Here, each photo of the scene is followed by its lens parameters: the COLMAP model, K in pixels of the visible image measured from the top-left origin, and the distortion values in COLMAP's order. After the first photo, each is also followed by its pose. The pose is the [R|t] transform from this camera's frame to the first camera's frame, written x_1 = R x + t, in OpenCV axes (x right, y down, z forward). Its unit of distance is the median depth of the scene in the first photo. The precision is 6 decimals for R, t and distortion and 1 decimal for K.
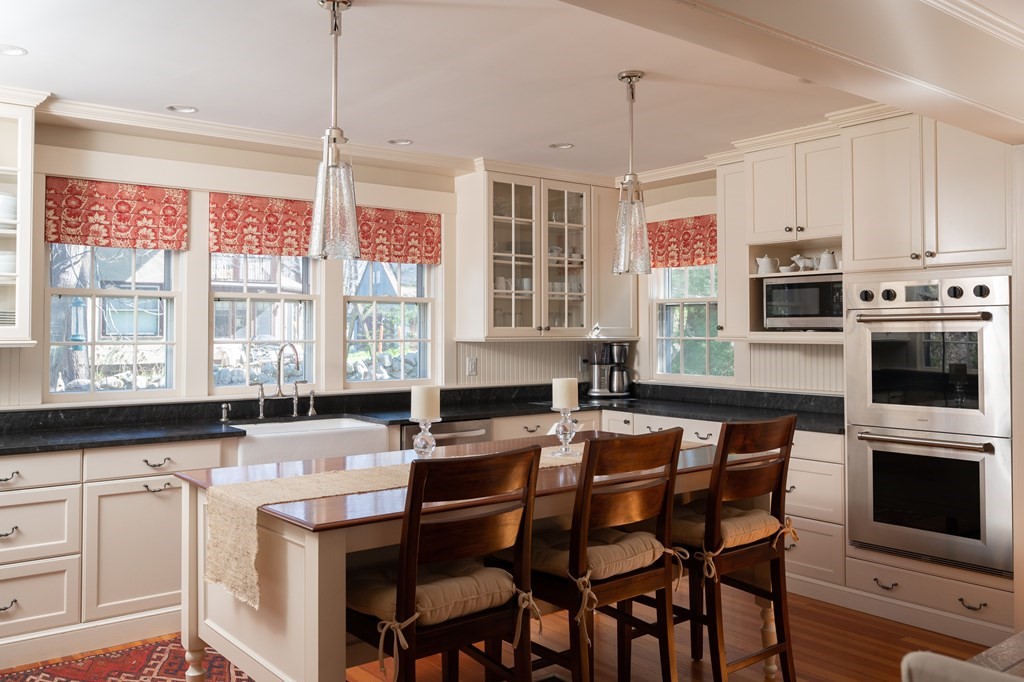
lens RADIAL K [[848.8, 0, 553.6], [0, 848.8, 302.4], [0, 0, 1]] dist [-0.010752, -0.004218]
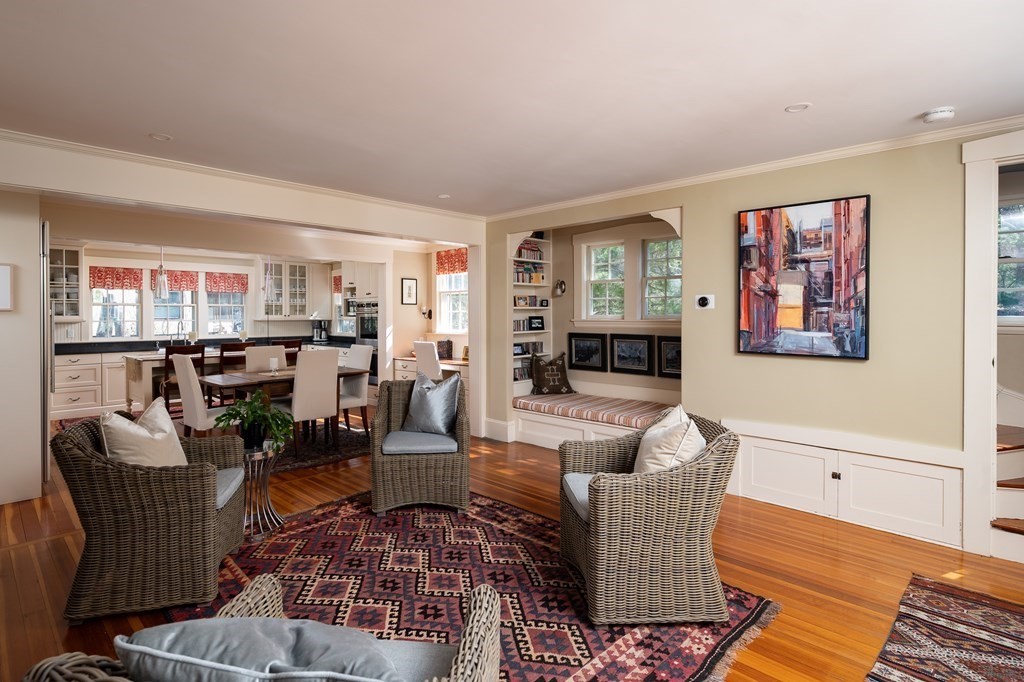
lens RADIAL K [[462.1, 0, 452.2], [0, 462.1, 314.9], [0, 0, 1]] dist [-0.003130, 0.000225]
pose [[0.996276, -0.003027, 0.086170, 0.464076], [0.000242, 0.999478, 0.032304, -0.023859], [-0.086222, -0.032163, 0.995757, -0.642485]]
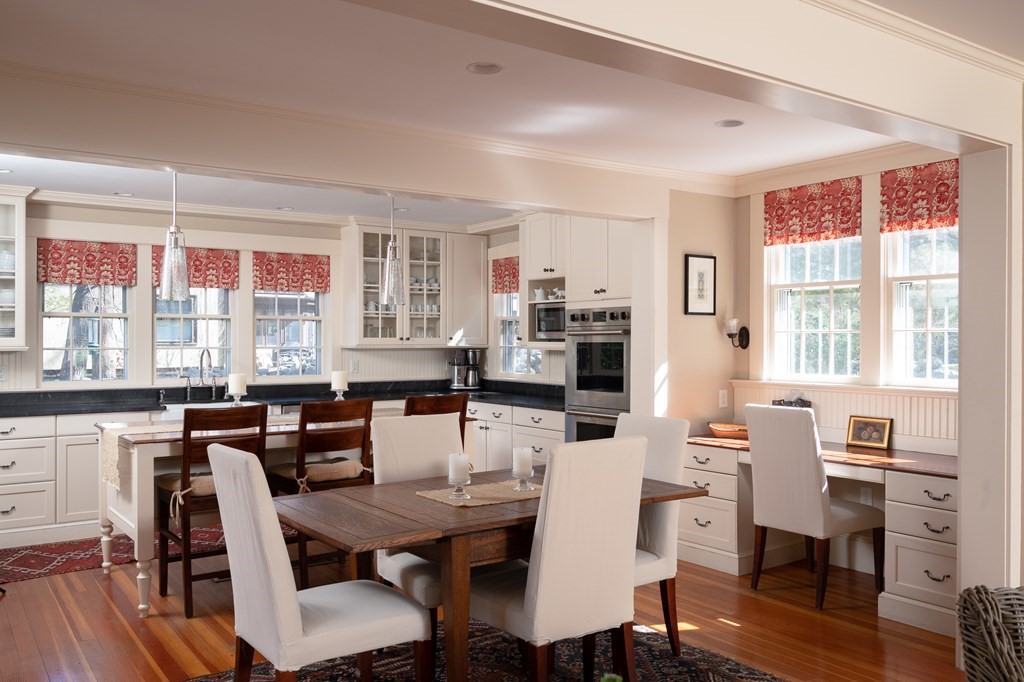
lens RADIAL K [[789.7, 0, 510.8], [0, 789.7, 334.5], [0, 0, 1]] dist [0.007563, -0.007096]
pose [[0.998072, 0.001743, -0.062045, 0.279124], [-0.000002, 0.999606, 0.028054, -0.013976], [0.062069, -0.027999, 0.997679, -0.306641]]
